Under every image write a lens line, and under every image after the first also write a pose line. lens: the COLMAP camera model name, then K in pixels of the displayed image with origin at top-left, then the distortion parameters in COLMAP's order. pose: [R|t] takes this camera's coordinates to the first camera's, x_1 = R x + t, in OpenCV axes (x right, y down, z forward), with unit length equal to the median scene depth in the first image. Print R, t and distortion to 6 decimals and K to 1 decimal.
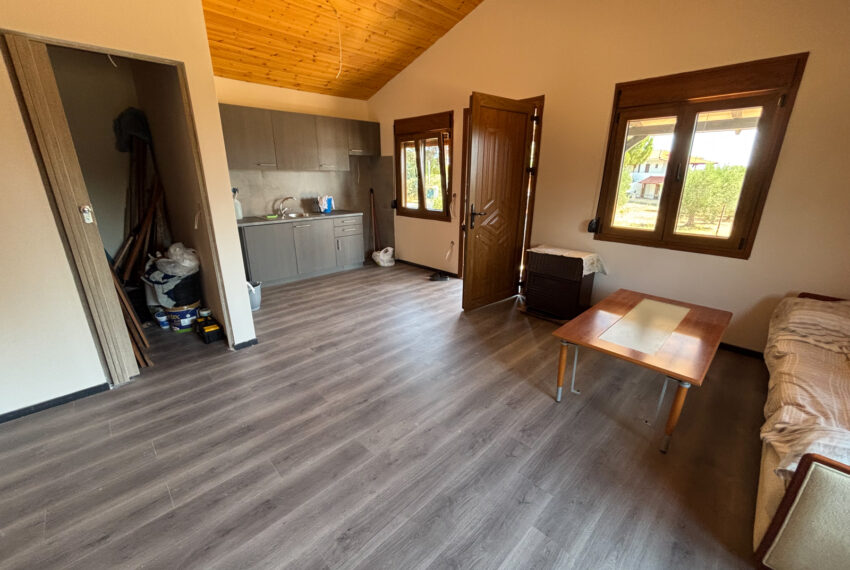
lens RADIAL K [[343.5, 0, 425.0], [0, 343.5, 285.0], [0, 0, 1]] dist [0.000520, -0.000296]
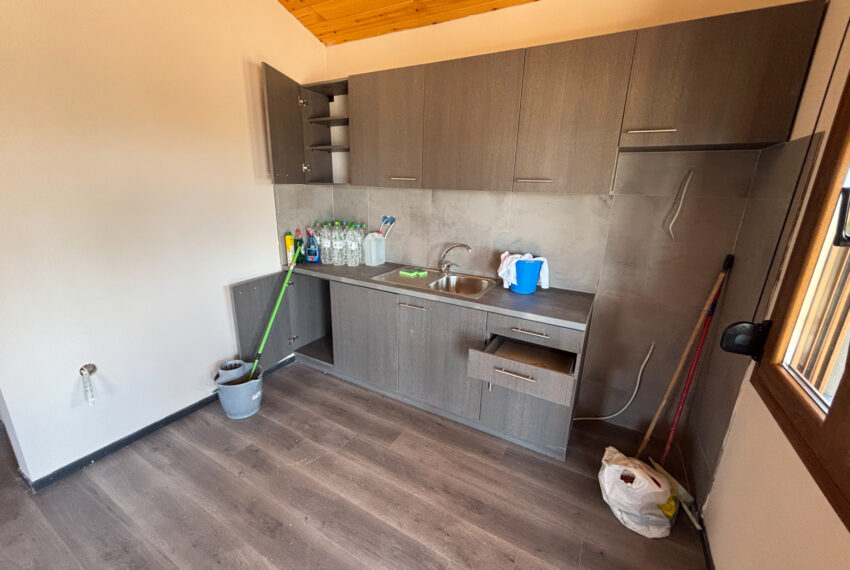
lens RADIAL K [[348.3, 0, 425.0], [0, 348.3, 285.0], [0, 0, 1]] dist [0.000545, -0.000007]
pose [[0.274622, 0.263667, -0.924696, 0.104985], [-0.323188, 0.931033, 0.169491, -0.397745], [0.905611, 0.252305, 0.340896, 1.181278]]
